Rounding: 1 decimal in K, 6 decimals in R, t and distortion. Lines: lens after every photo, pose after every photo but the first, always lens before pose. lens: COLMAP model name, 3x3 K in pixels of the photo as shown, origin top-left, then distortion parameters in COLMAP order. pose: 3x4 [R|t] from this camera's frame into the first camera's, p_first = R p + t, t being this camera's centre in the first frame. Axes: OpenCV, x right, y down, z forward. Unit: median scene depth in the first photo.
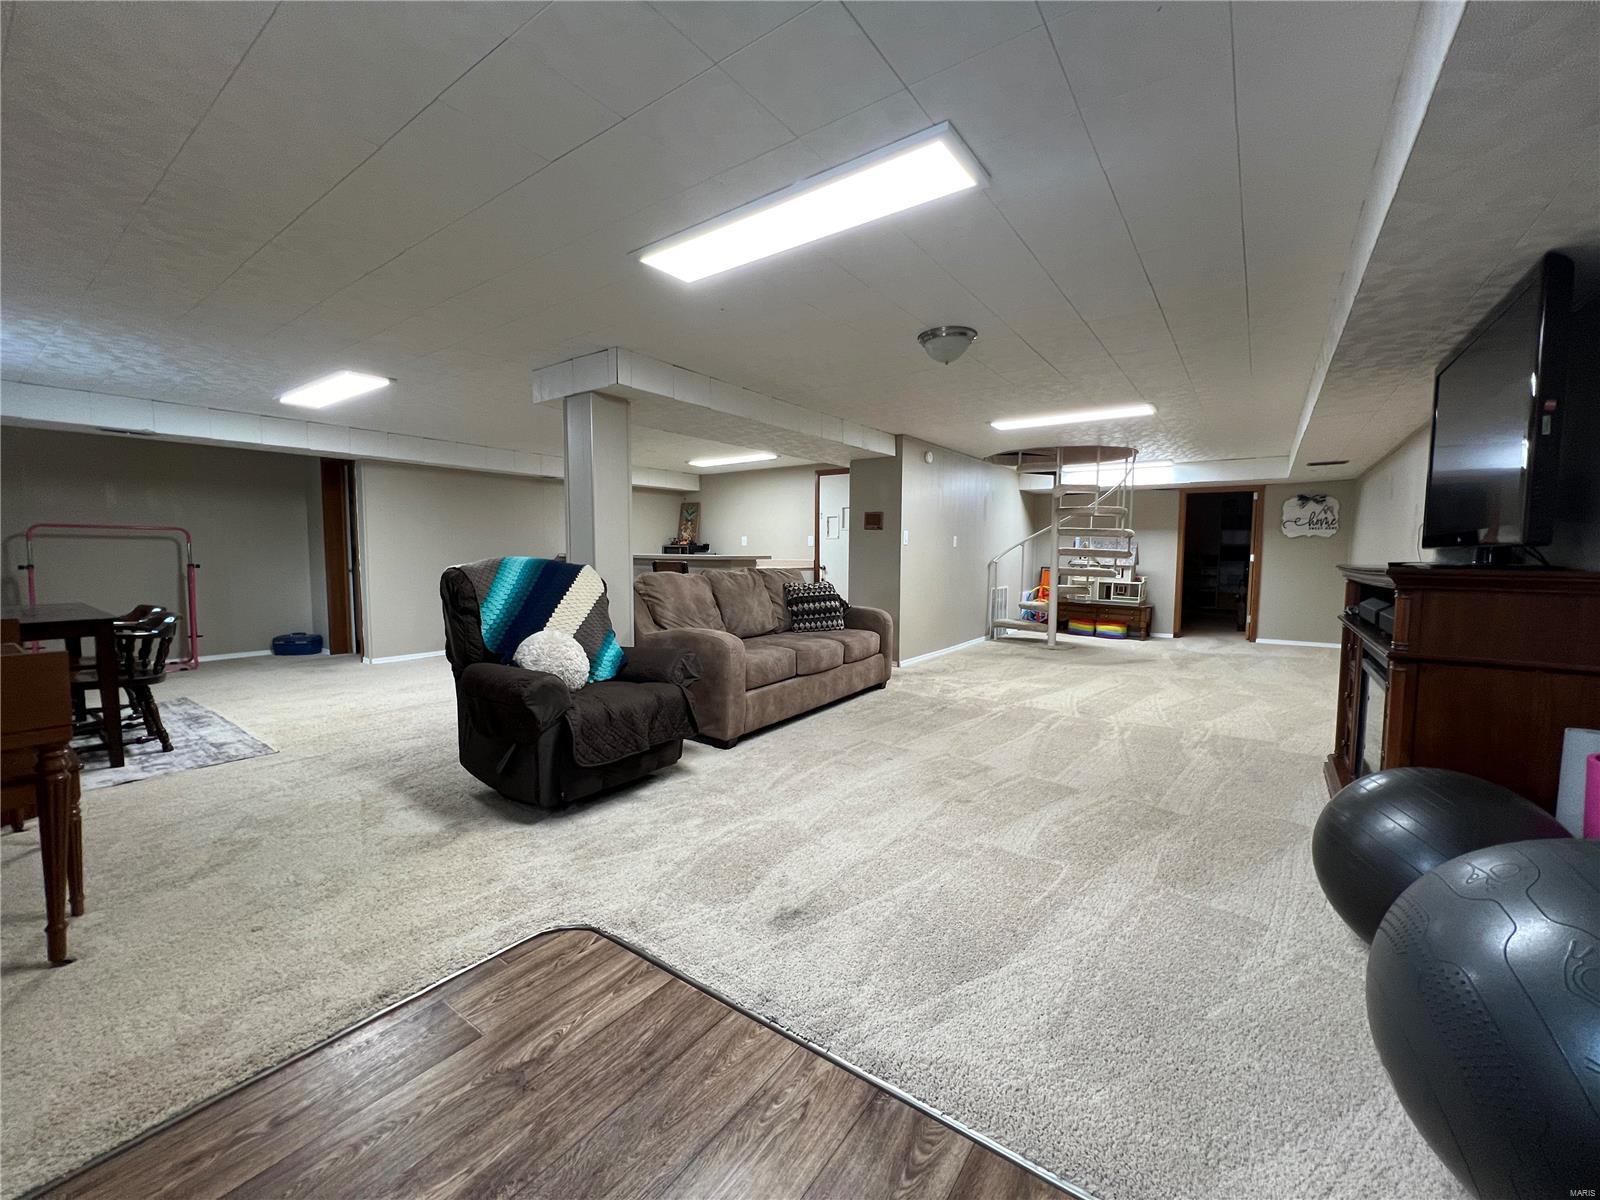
lens RADIAL K [[640.6, 0, 793.2], [0, 640.6, 599.9], [0, 0, 1]] dist [-0.001978, 0.000283]
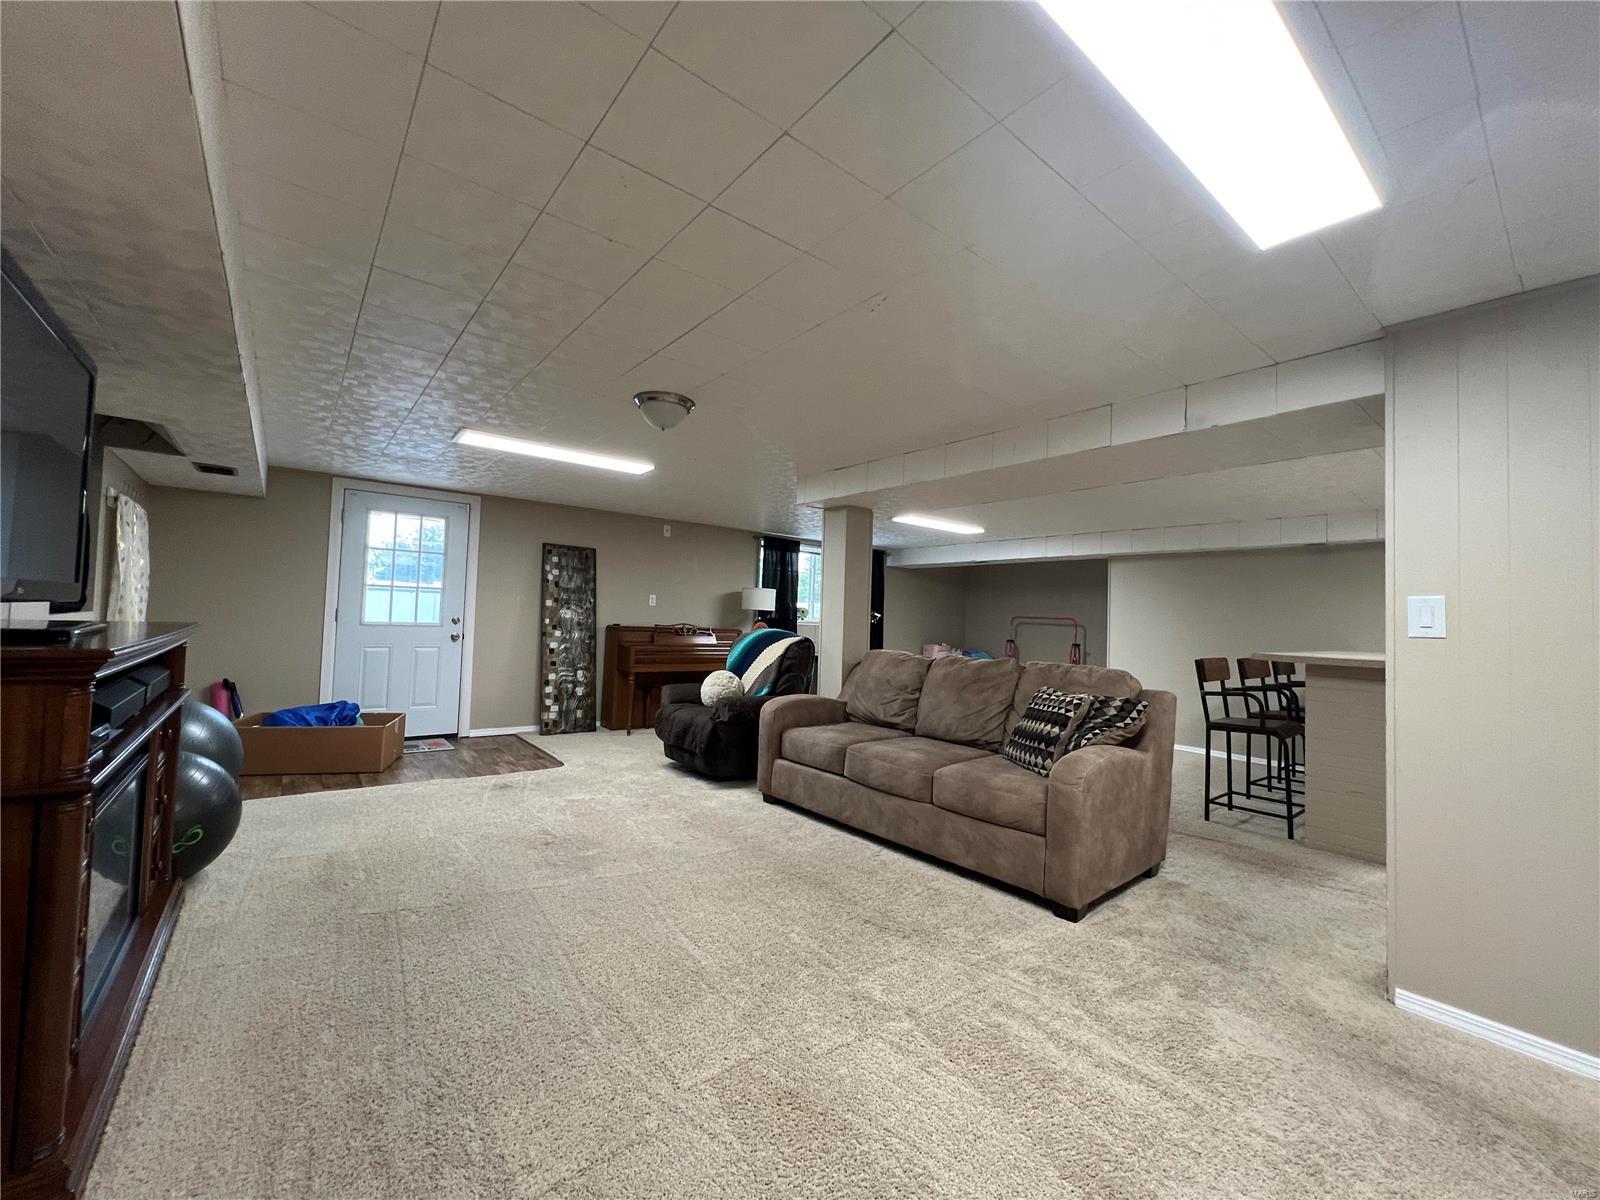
lens RADIAL K [[643.1, 0, 795.0], [0, 643.1, 601.3], [0, 0, 1]] dist [0.000001, 0.000023]
pose [[-0.262258, -0.039134, -0.964204, 0.982902], [-0.108983, 0.993986, -0.010701, -0.111430], [0.958824, 0.102276, -0.264946, 1.297336]]
